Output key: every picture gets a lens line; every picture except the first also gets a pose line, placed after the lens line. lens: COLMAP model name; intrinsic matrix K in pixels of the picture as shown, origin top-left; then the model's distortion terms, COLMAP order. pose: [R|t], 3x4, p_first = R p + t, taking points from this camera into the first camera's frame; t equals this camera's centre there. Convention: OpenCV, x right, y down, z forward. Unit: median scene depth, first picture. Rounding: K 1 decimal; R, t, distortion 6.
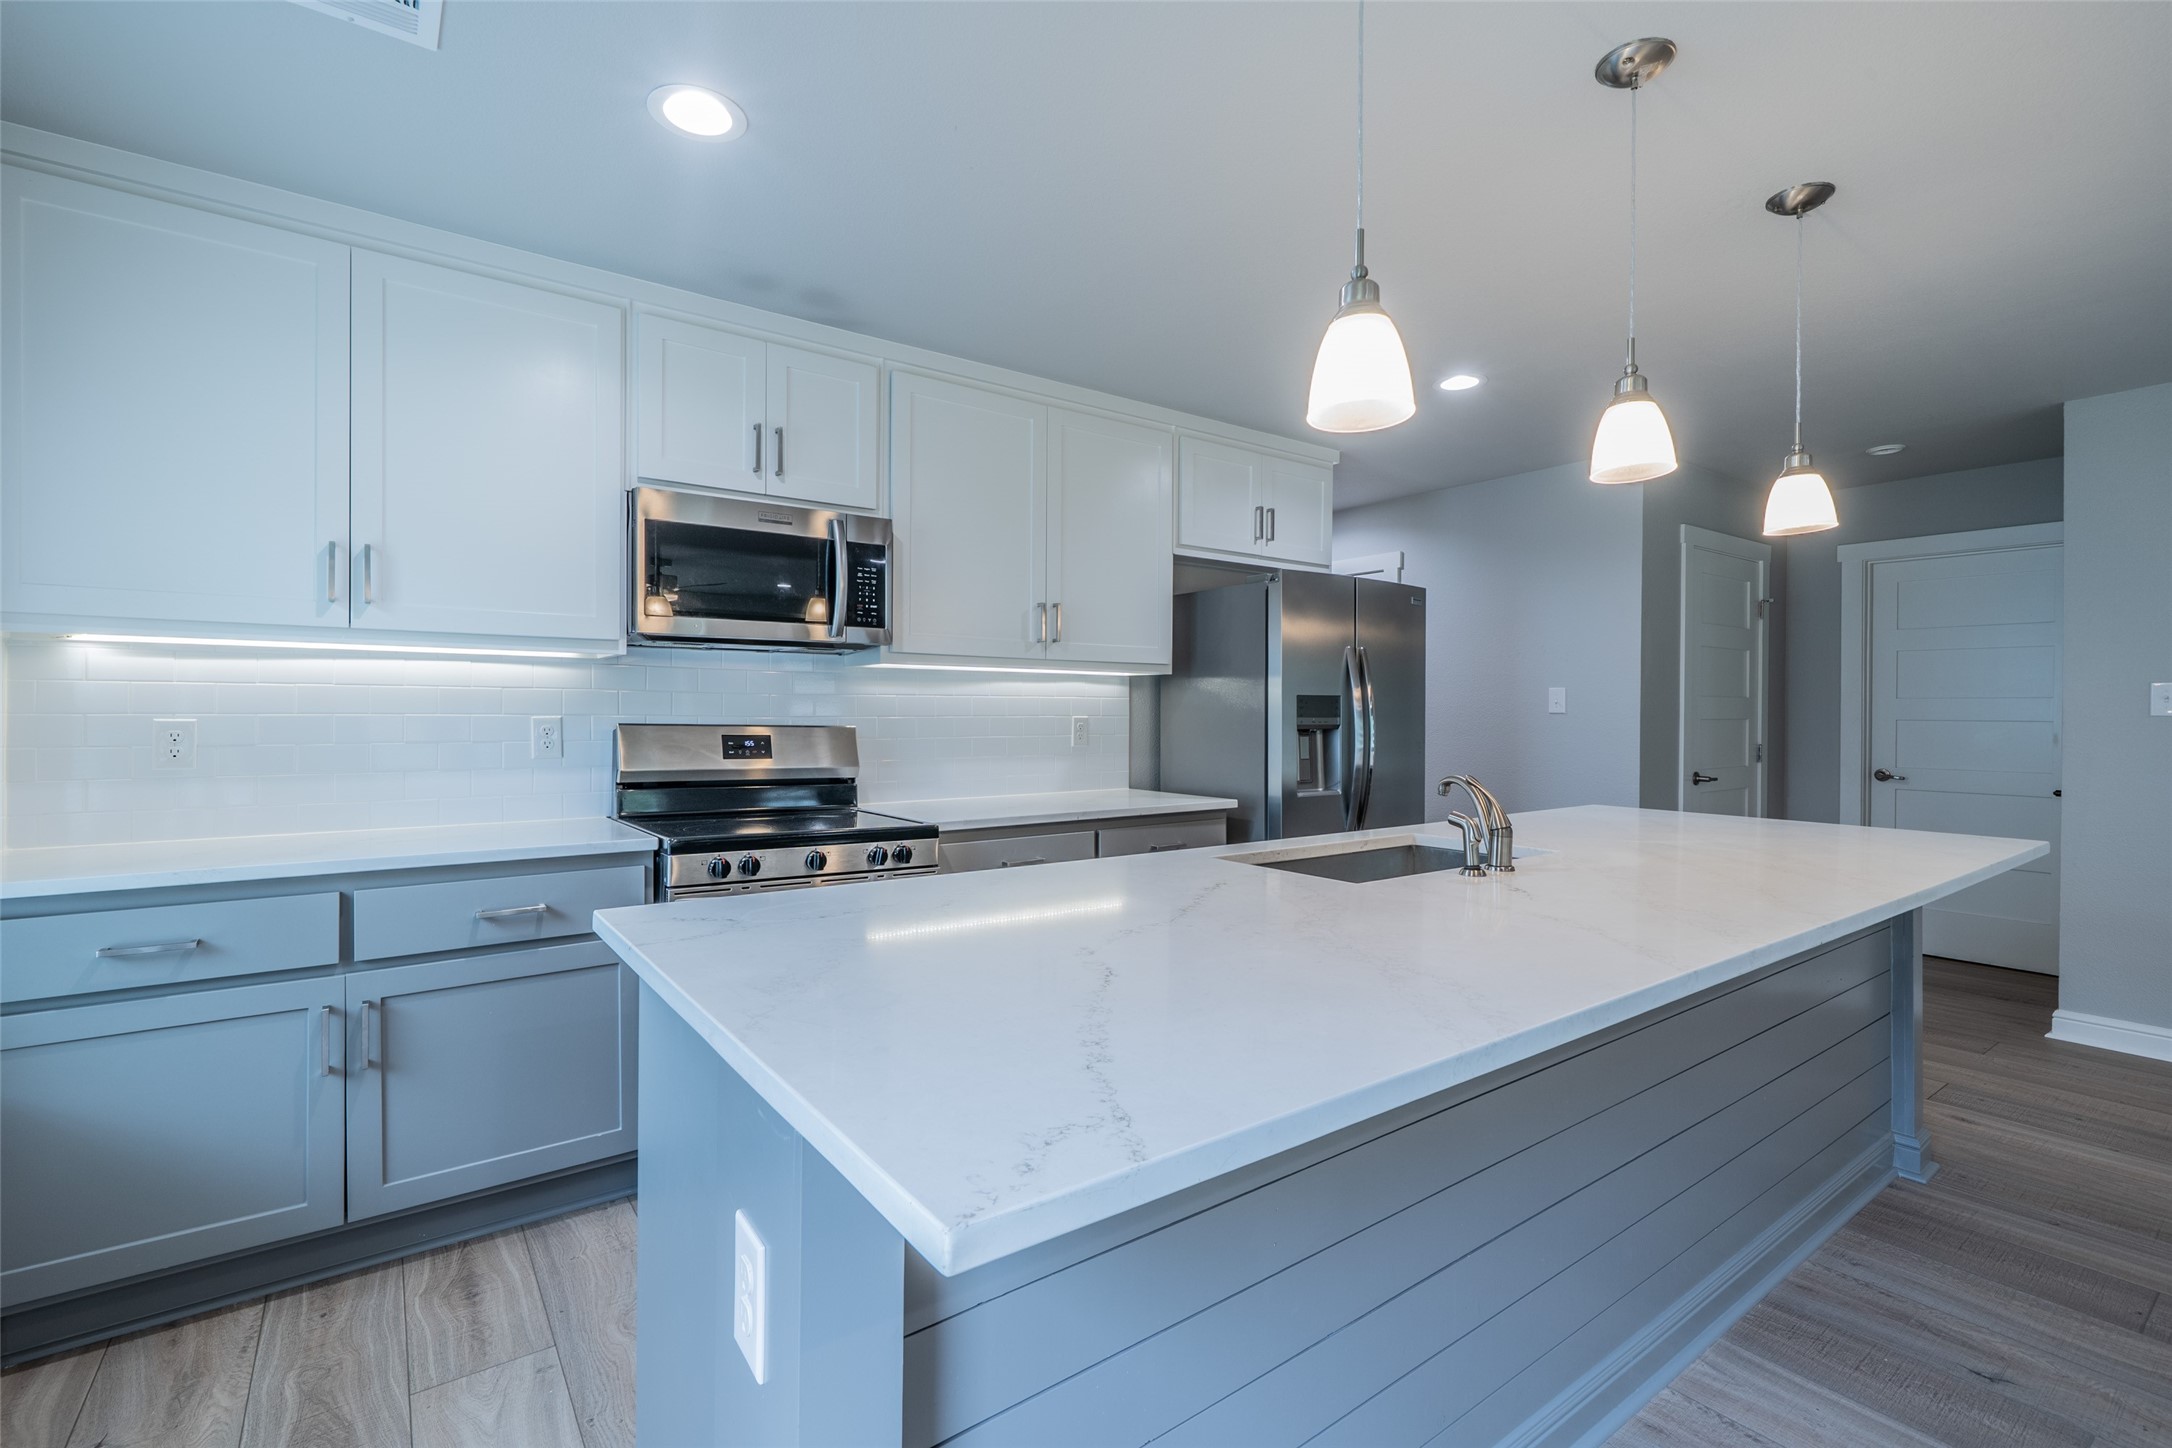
lens RADIAL K [[982.8, 0, 1090.3], [0, 982.8, 698.2], [0, 0, 1]] dist [0.017484, -0.000238]
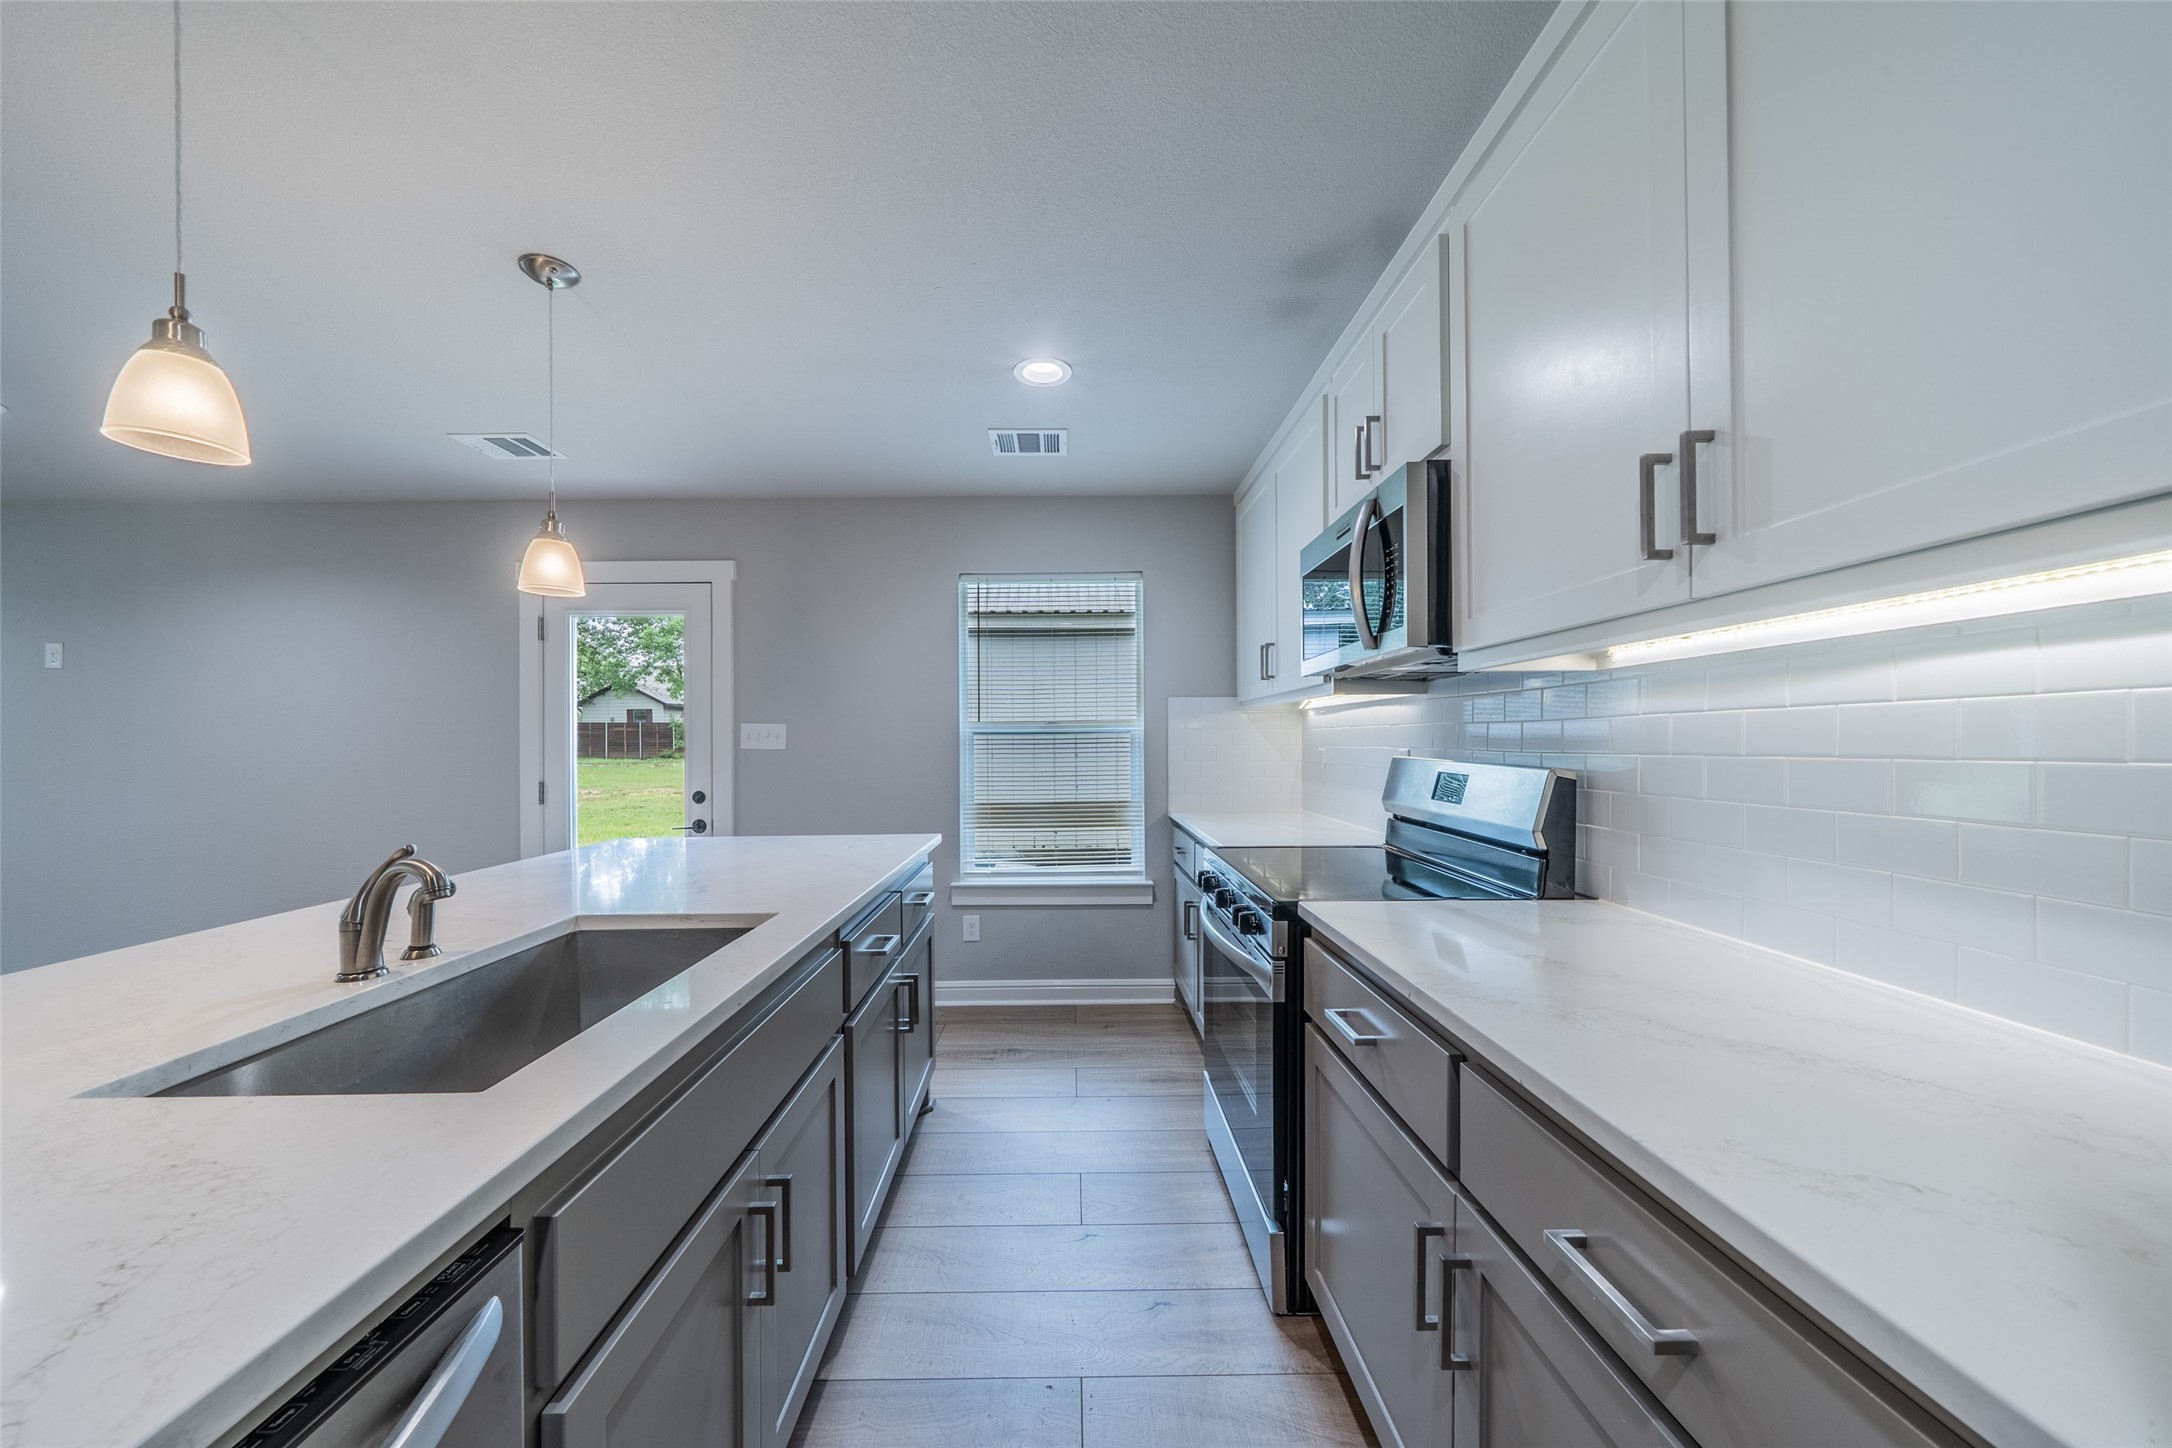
lens RADIAL K [[753.4, 0, 1076.1], [0, 753.4, 743.6], [0, 0, 1]] dist [-0.002279, -0.000207]
pose [[-0.586676, 0.002356, -0.809818, 0.367628], [0.020572, 0.999716, -0.011995, 0.015029], [0.809560, -0.023697, -0.586559, 1.151637]]
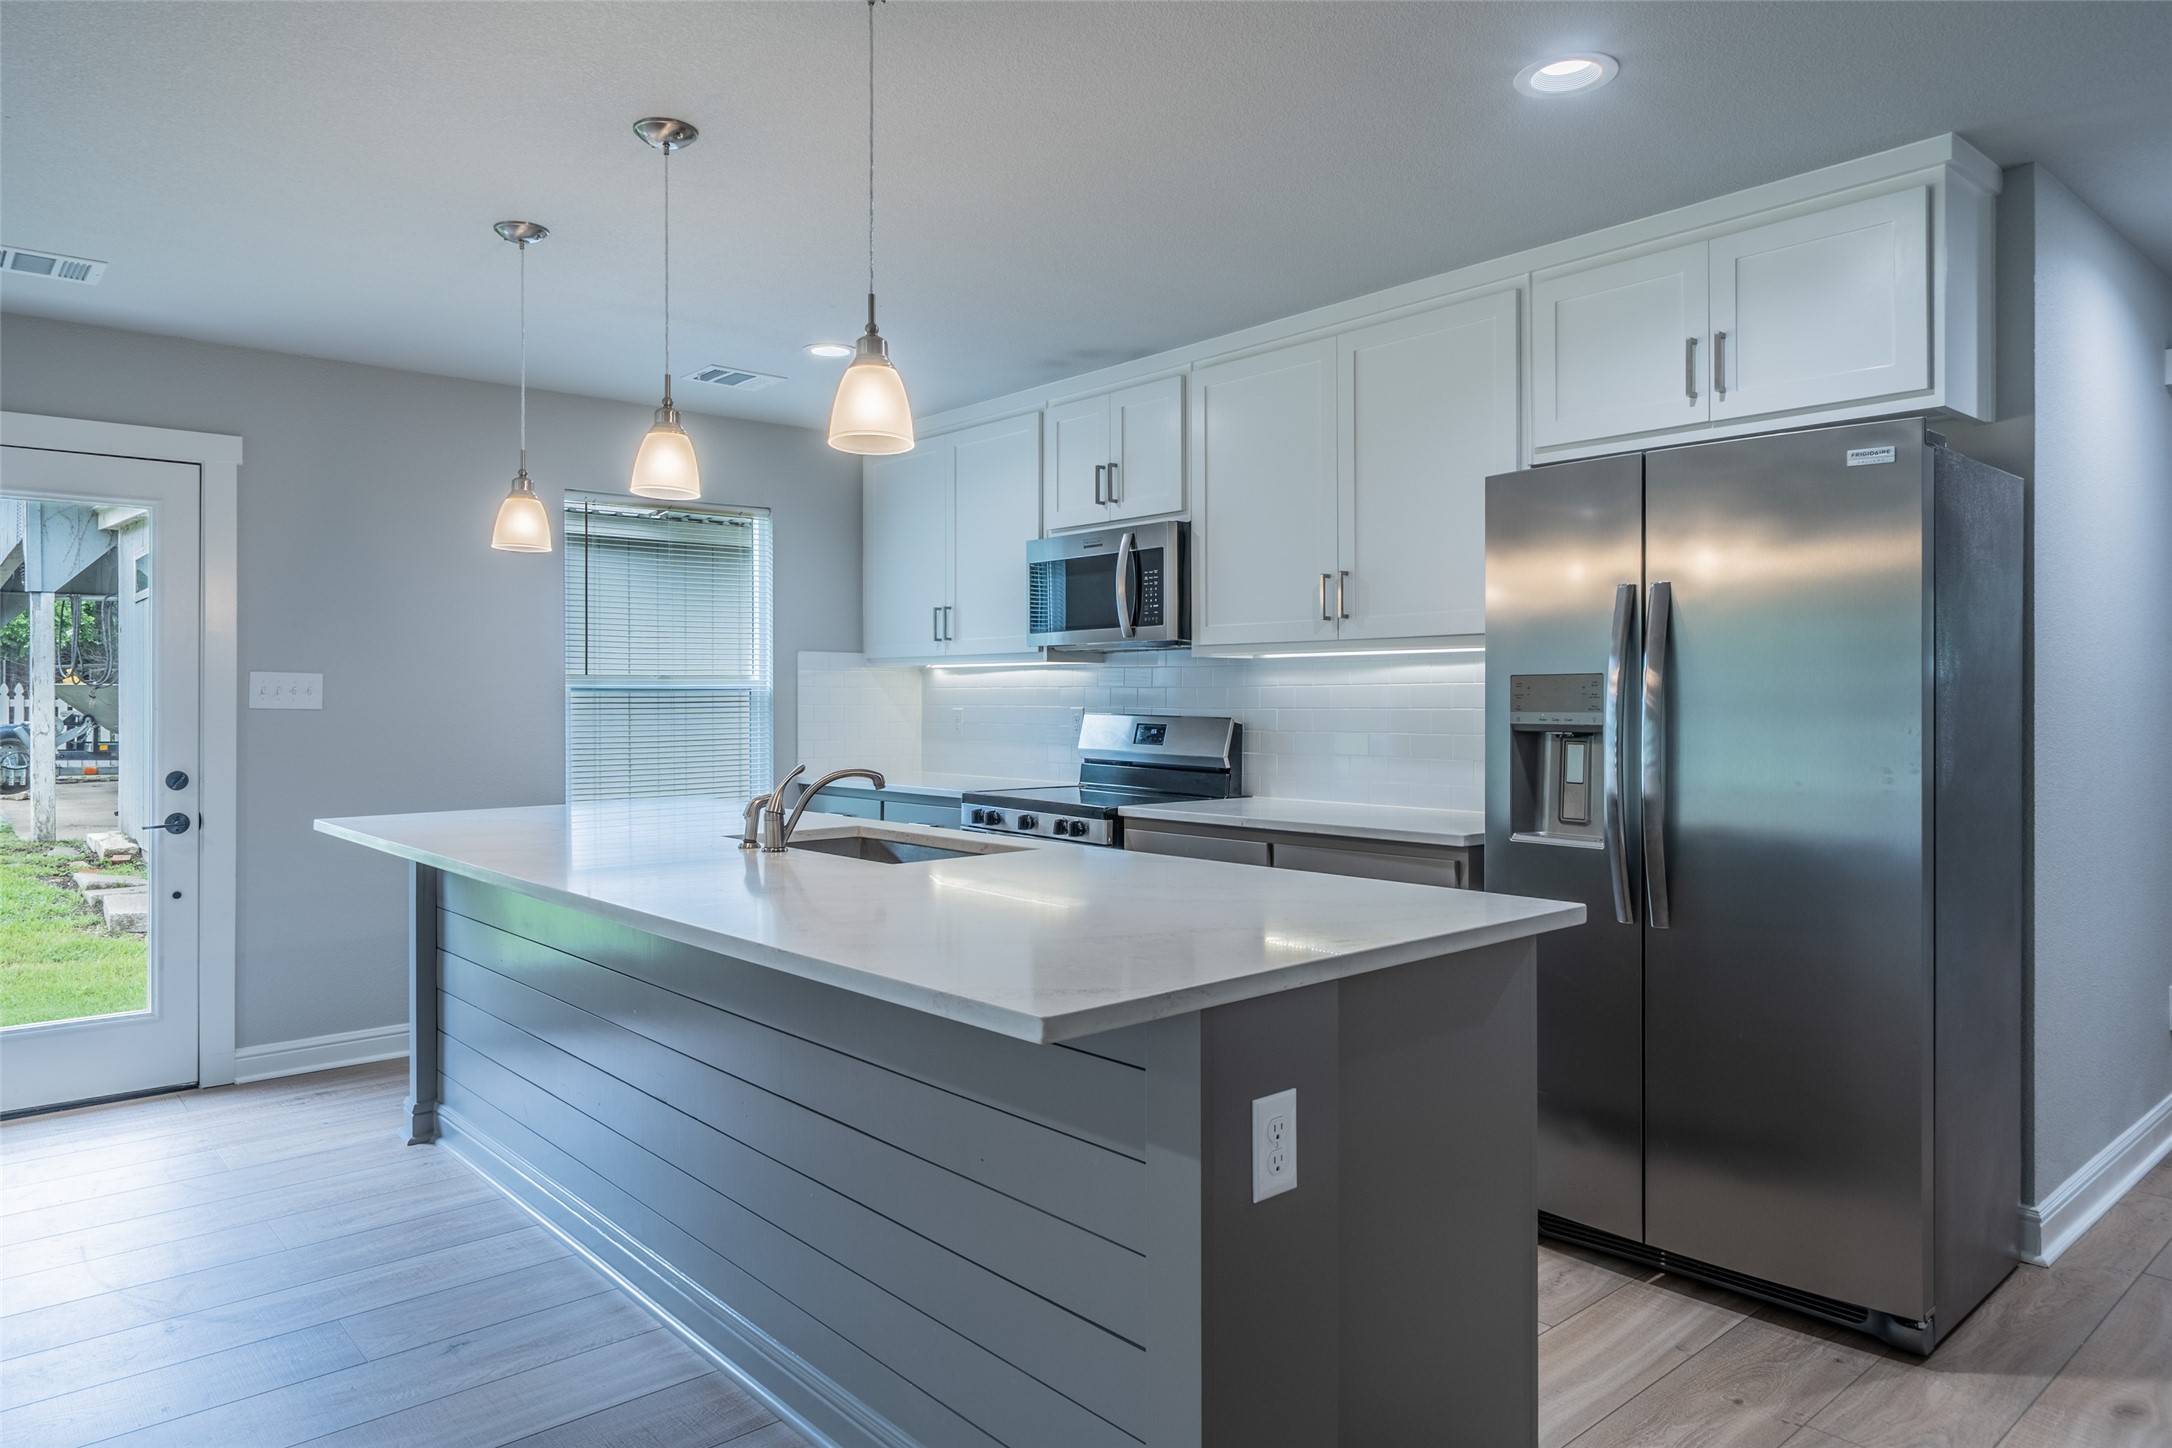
lens RADIAL K [[1351.0, 0, 1076.7], [0, 1351.0, 692.7], [0, 0, 1]] dist [0.003469, 0.002028]
pose [[0.078989, -0.007000, -0.996851, 1.275065], [0.021290, 0.999759, -0.005333, 0.007929], [0.996648, -0.020801, 0.079119, 0.810383]]
